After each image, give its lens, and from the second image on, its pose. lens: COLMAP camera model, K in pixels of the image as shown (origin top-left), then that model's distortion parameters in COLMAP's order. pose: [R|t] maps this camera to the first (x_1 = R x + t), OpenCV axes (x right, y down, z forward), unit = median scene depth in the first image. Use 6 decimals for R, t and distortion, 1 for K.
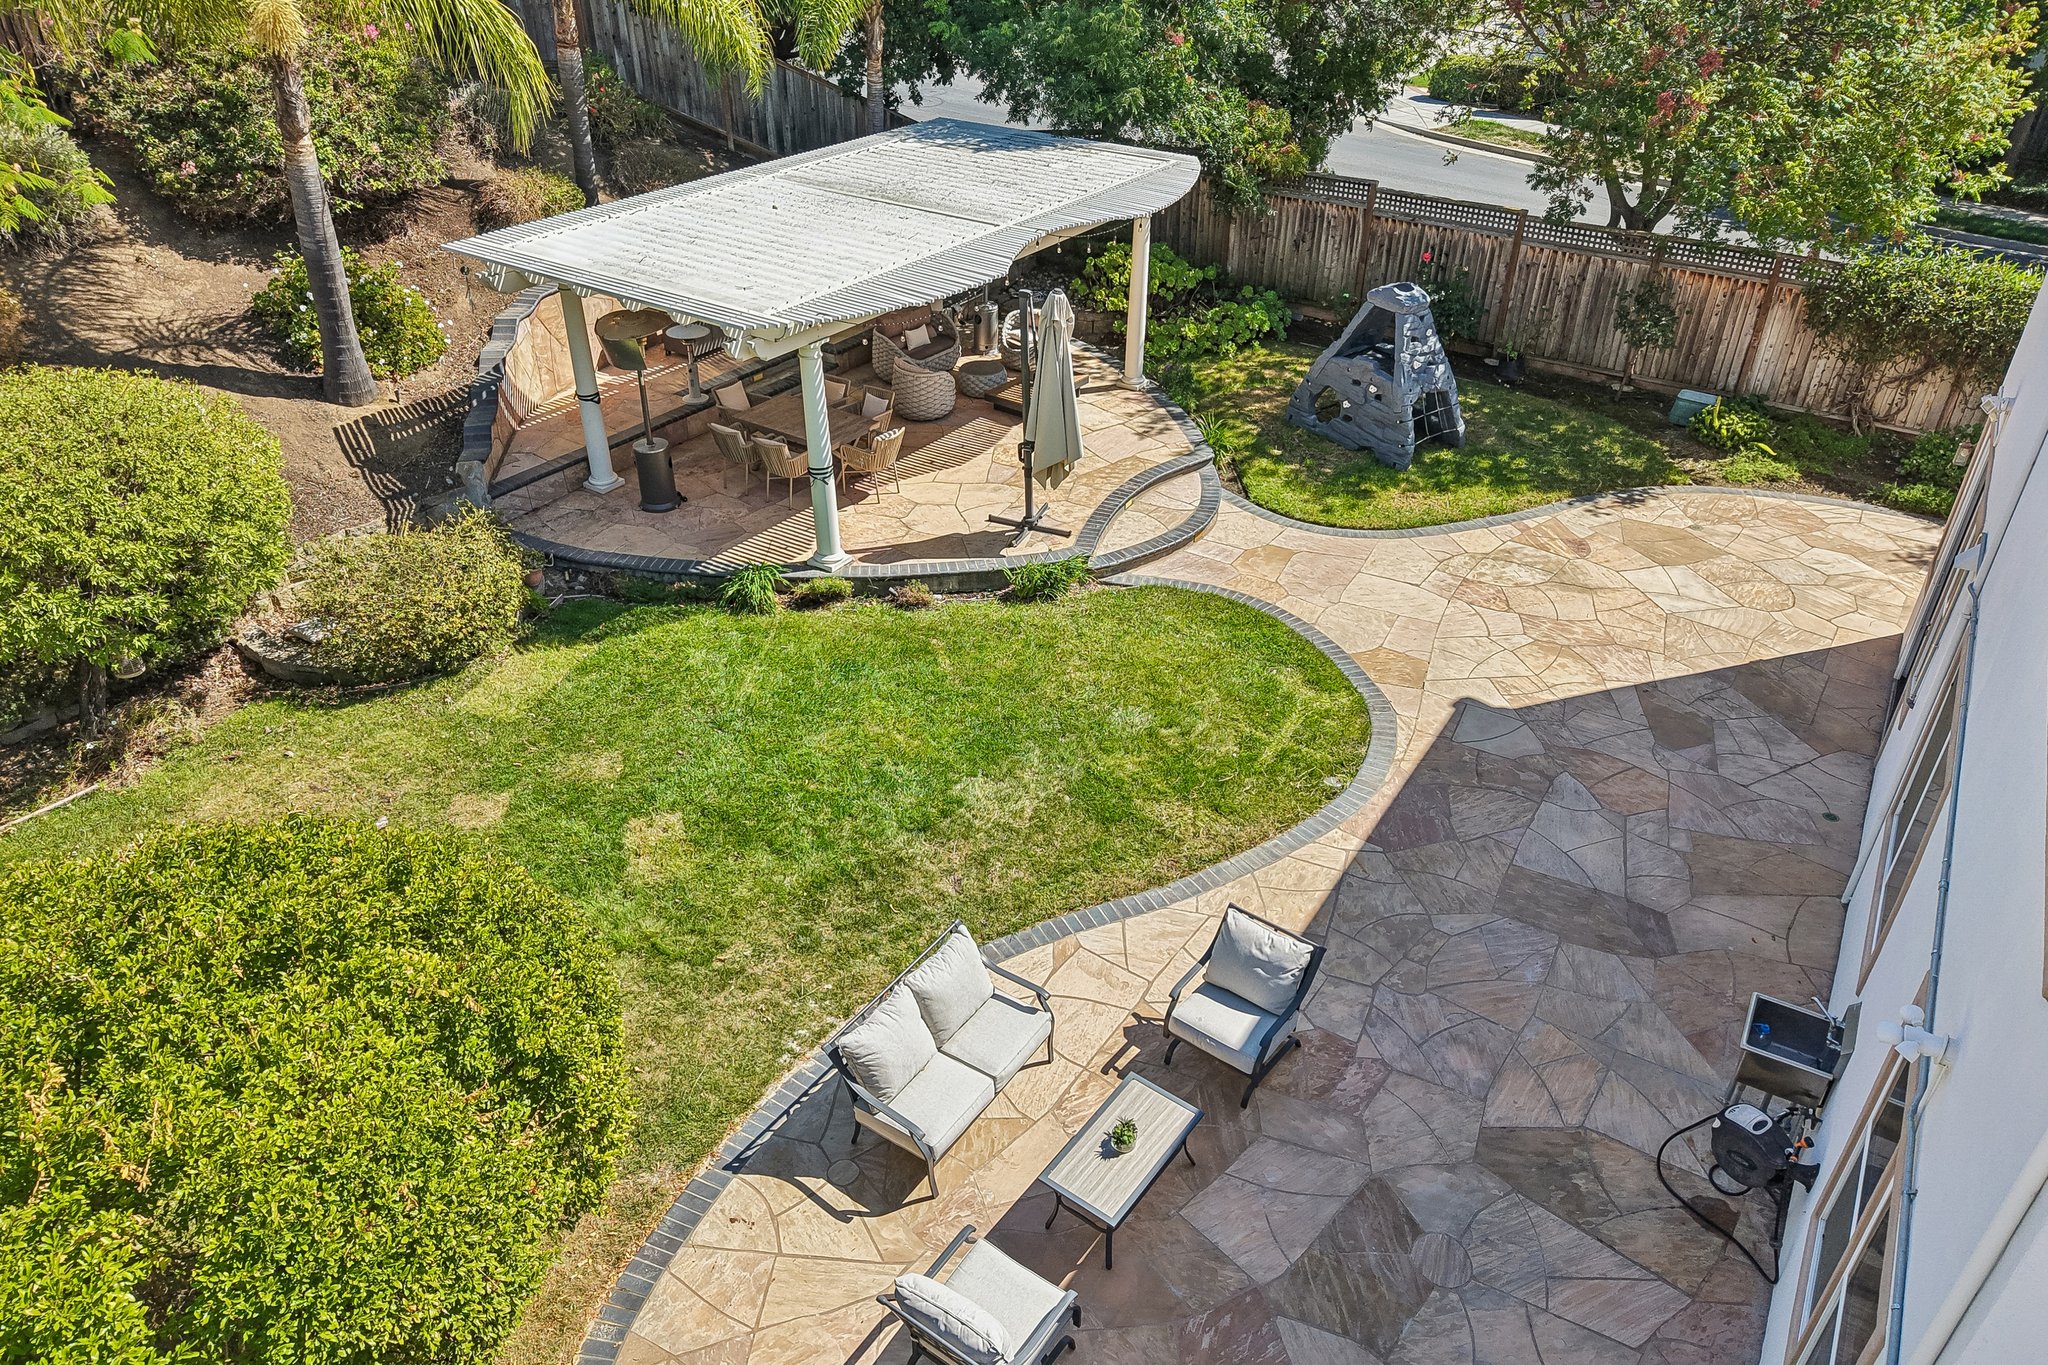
lens RADIAL K [[1372.9, 0, 1024.0], [0, 1372.9, 682.5], [0, 0, 1]] dist [0.014020, -0.027675]
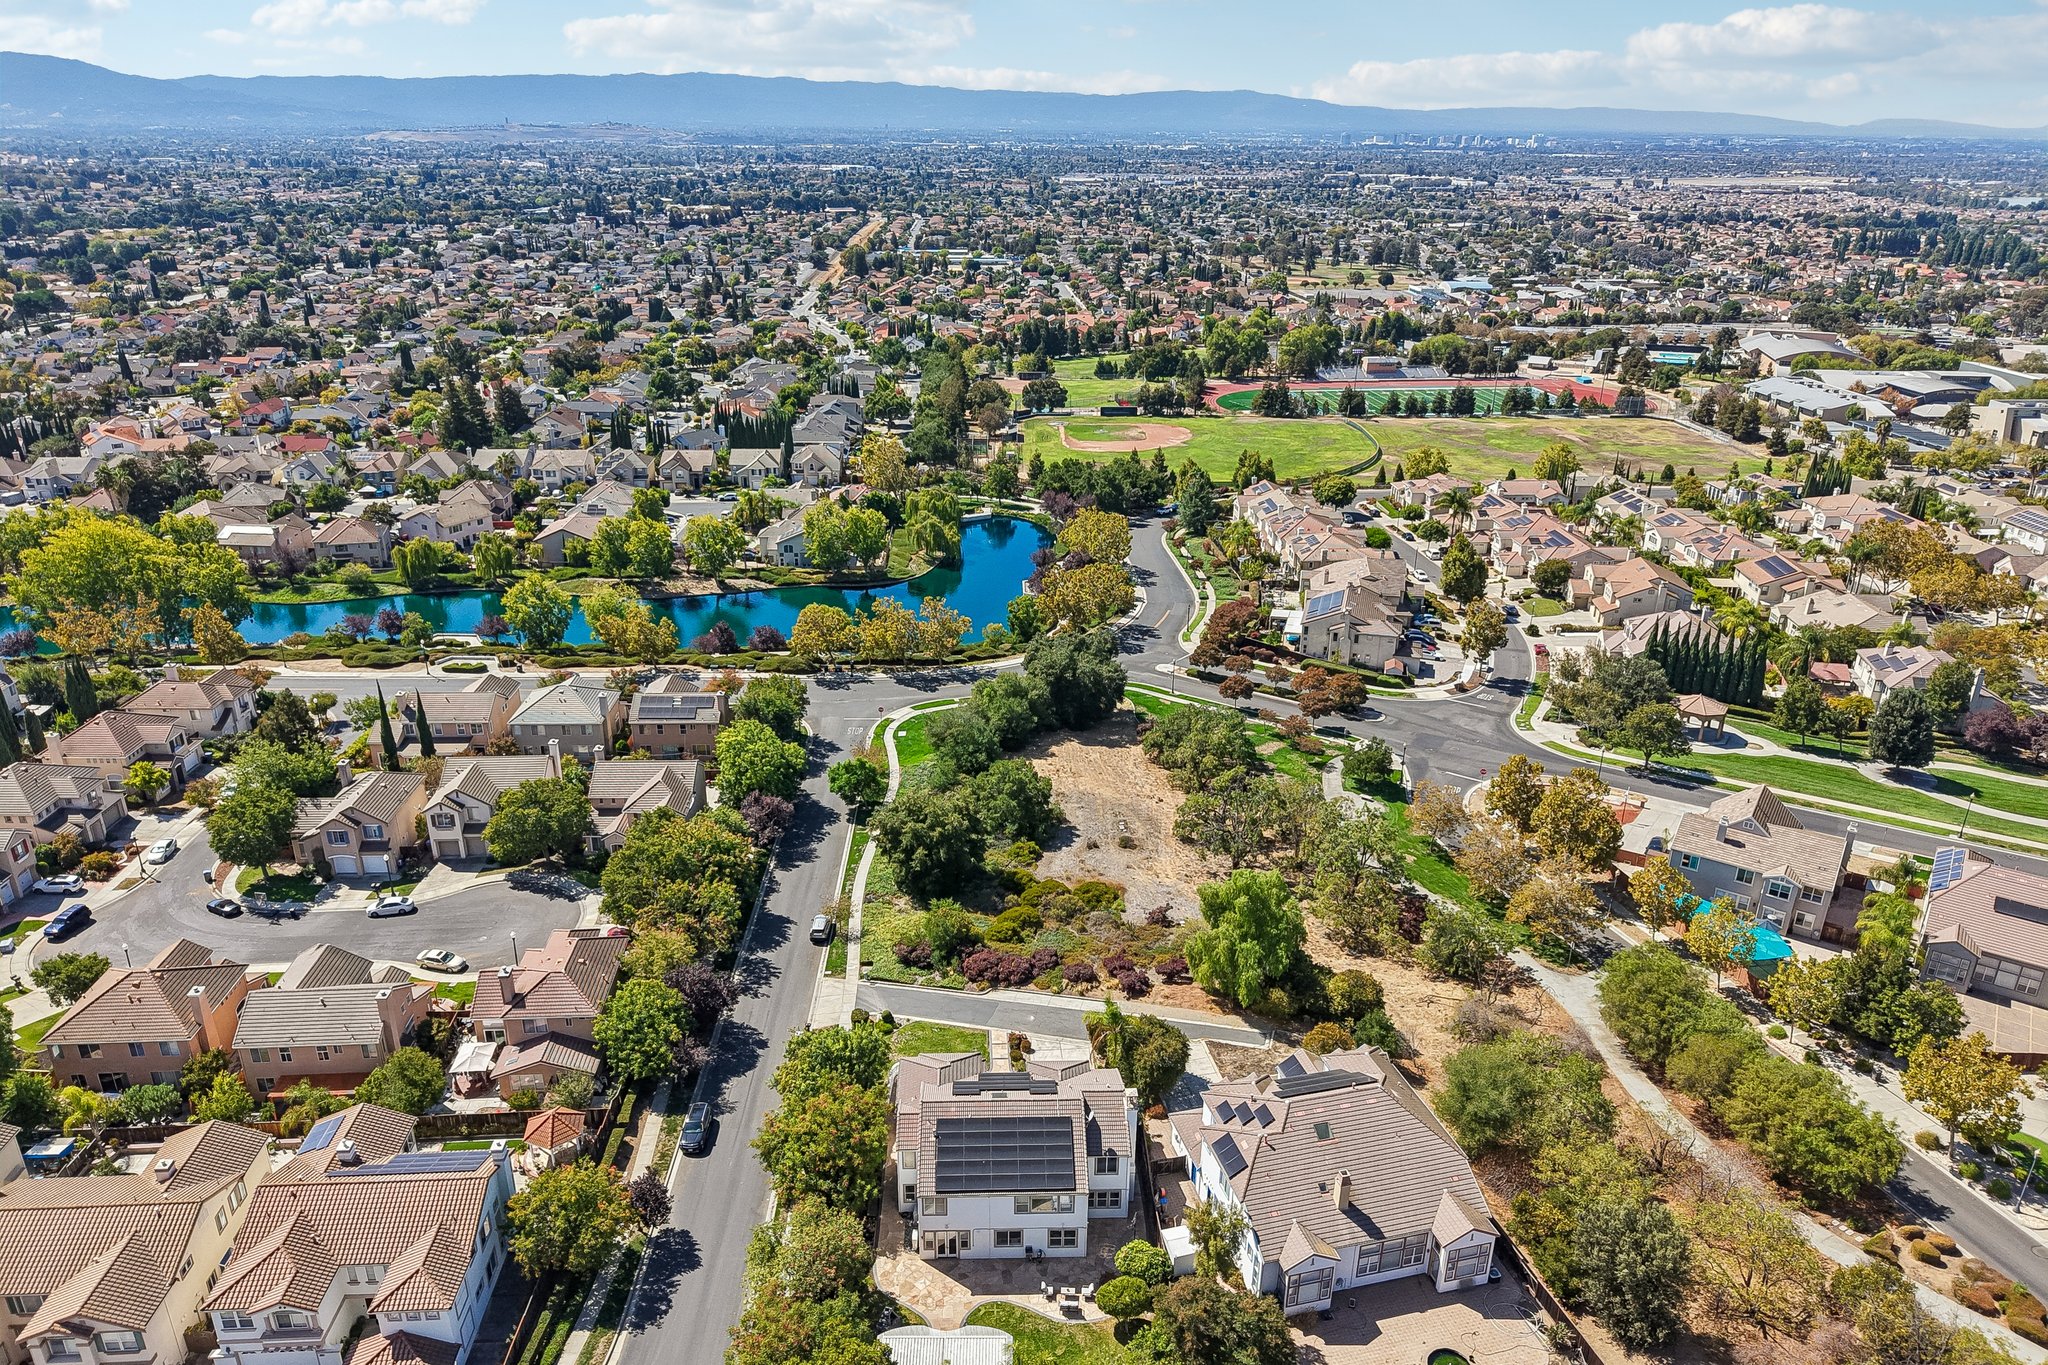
lens RADIAL K [[1374.0, 0, 1024.0], [0, 1374.0, 682.5], [0, 0, 1]] dist [0.005975, -0.004000]
pose [[-0.553916, -0.325253, 0.766412, -4.325063], [0.437619, 0.669375, 0.600356, -6.372829], [-0.708284, 0.667943, -0.228441, 0.300197]]
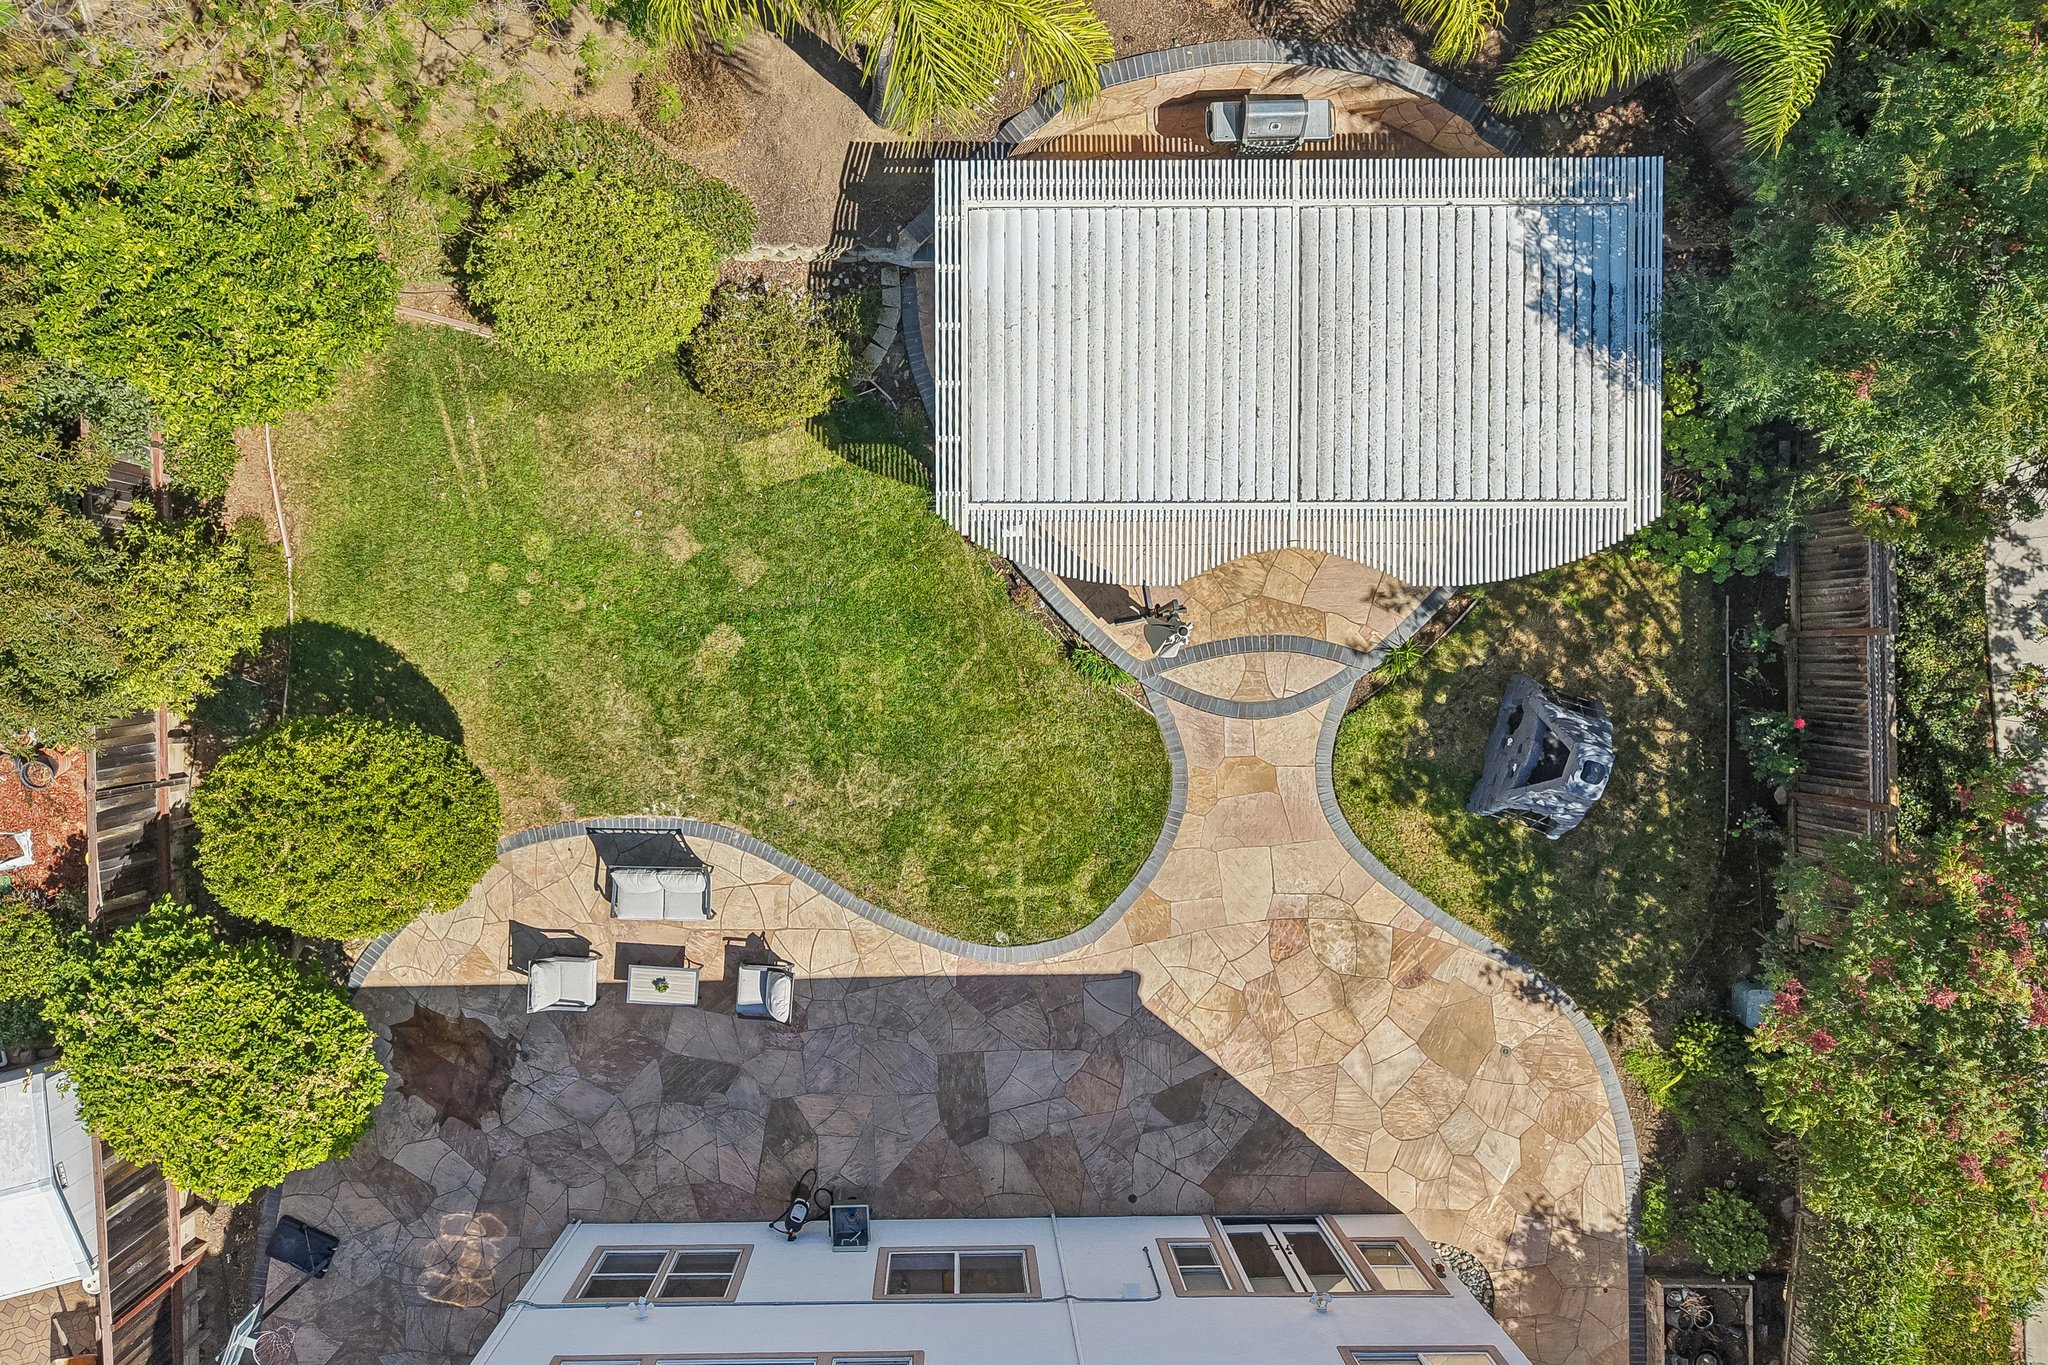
lens RADIAL K [[1386.0, 0, 1024.0], [0, 1386.0, 682.5], [0, 0, 1]] dist [0.017418, -0.018643]
pose [[0.550093, 0.834777, -0.023337, 0.023095], [-0.440864, 0.314023, 0.840850, -1.295313], [0.709251, -0.452257, 0.540765, 0.241351]]
